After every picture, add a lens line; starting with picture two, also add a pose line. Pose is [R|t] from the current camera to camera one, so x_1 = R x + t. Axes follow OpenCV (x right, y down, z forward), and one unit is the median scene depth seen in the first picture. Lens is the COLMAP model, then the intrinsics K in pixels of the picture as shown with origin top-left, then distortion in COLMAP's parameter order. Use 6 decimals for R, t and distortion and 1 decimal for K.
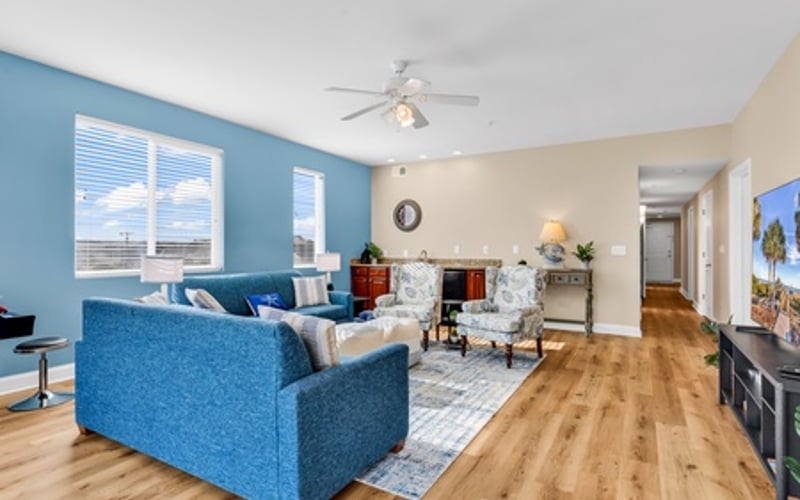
lens RADIAL K [[405.1, 0, 400.0], [0, 405.1, 250.0], [0, 0, 1]] dist [0.003900, -0.000218]
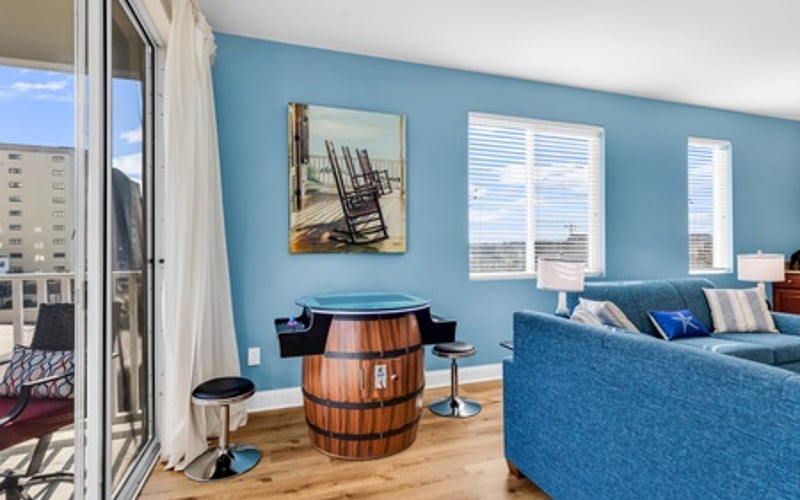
lens RADIAL K [[405.4, 0, 408.6], [0, 405.4, 241.6], [0, 0, 1]] dist [0.019085, -0.000052]
pose [[0.768623, -0.016189, -0.639497, -0.286515], [0.005073, 0.999803, -0.019213, -0.004431], [0.639682, 0.011523, 0.768553, 0.156975]]
